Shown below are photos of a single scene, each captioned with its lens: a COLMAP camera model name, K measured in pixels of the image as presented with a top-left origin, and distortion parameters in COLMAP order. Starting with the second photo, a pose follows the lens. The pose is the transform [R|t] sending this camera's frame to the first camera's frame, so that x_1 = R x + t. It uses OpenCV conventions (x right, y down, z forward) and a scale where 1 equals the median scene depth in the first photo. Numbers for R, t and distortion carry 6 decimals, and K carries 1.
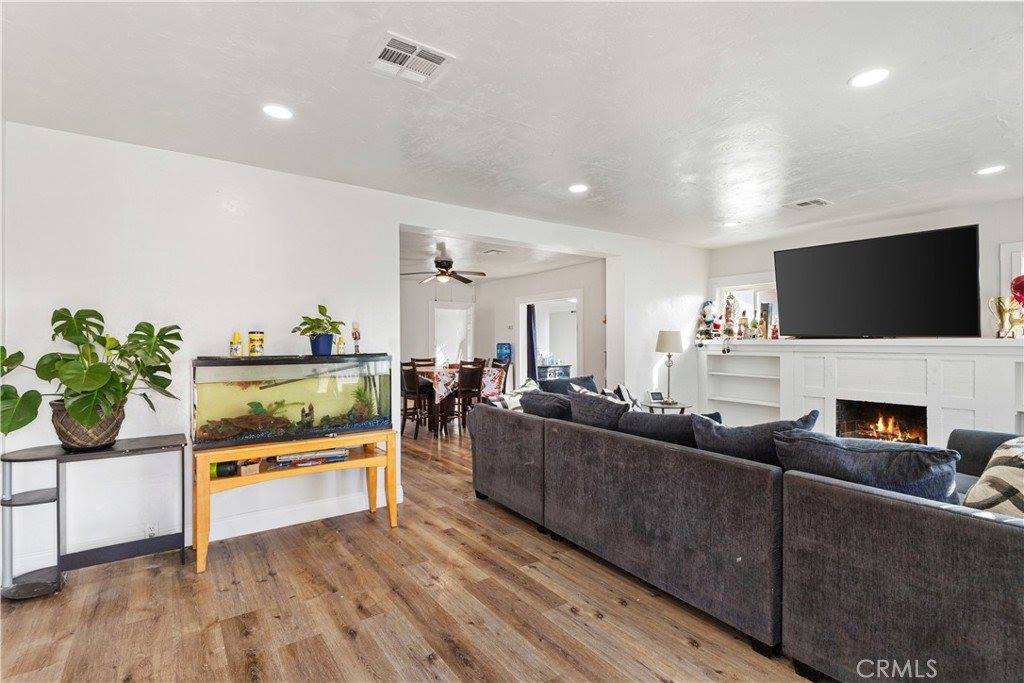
lens RADIAL K [[492.4, 0, 514.4], [0, 492.4, 342.5], [0, 0, 1]] dist [0.003391, -0.001107]
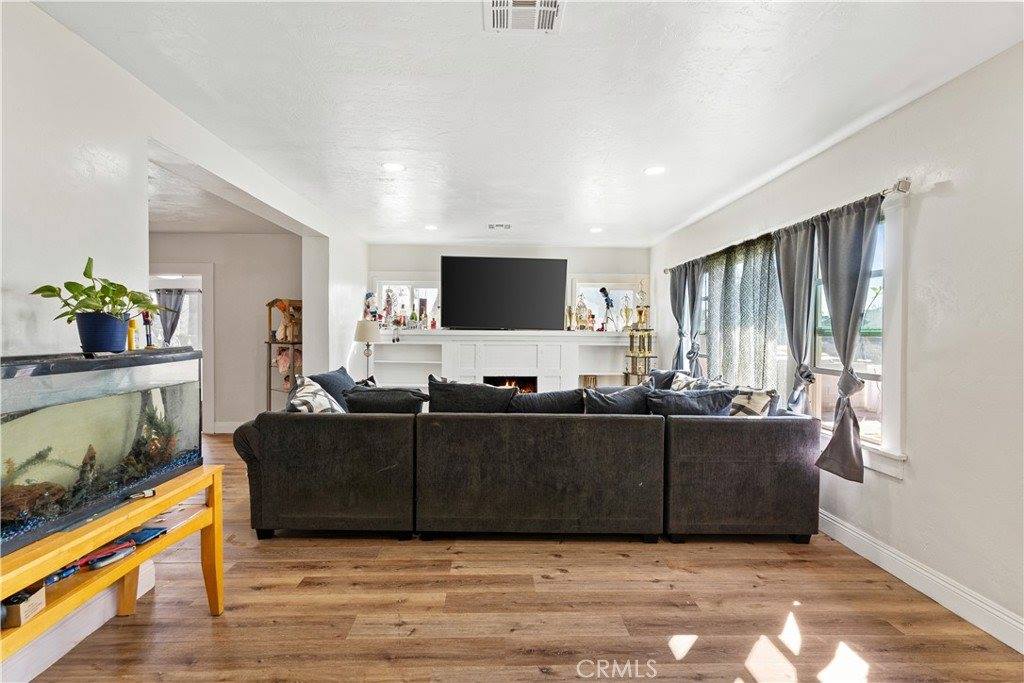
lens RADIAL K [[492.4, 0, 508.6], [0, 492.4, 337.1], [0, 0, 1]] dist [0.003391, -0.001107]
pose [[0.547254, -0.002052, 0.836964, -0.576757], [-0.006075, 0.999961, 0.006424, 0.002831], [-0.836945, -0.008600, 0.547220, 0.326468]]
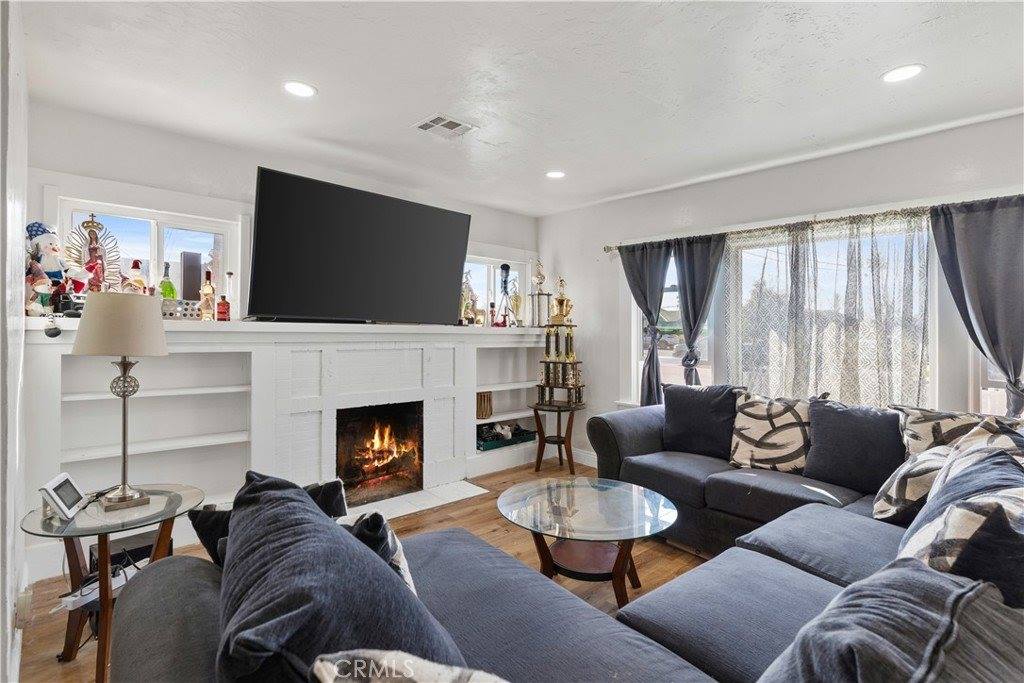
lens RADIAL K [[492.4, 0, 536.2], [0, 492.4, 327.1], [0, 0, 1]] dist [0.003391, -0.001107]
pose [[-0.139332, -0.007232, 0.990219, -0.061934], [-0.014514, 0.999881, 0.005260, -0.018842], [-0.990139, -0.013639, -0.139421, 1.214580]]
